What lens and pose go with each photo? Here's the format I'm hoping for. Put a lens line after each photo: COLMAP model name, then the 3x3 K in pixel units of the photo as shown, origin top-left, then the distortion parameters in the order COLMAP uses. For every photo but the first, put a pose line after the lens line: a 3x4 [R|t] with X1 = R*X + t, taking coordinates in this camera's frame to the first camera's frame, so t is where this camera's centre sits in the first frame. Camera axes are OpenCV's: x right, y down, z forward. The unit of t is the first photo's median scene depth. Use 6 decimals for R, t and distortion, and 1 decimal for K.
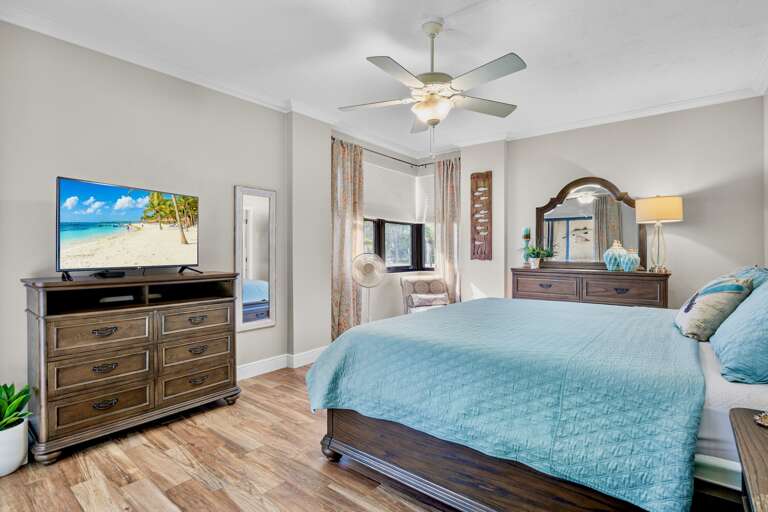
lens RADIAL K [[377.9, 0, 382.2], [0, 377.9, 255.7], [0, 0, 1]] dist [-0.008013, -0.001223]
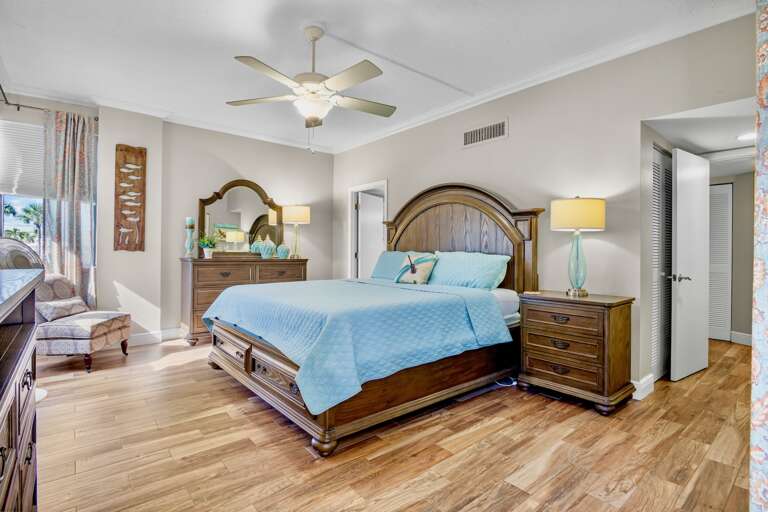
lens RADIAL K [[377.9, 0, 382.3], [0, 377.9, 253.3], [0, 0, 1]] dist [-0.008013, -0.001223]
pose [[0.198330, -0.003278, 0.980130, -0.447182], [-0.000360, 0.999994, 0.003418, 0.013966], [-0.980135, -0.001031, 0.198327, 0.292786]]
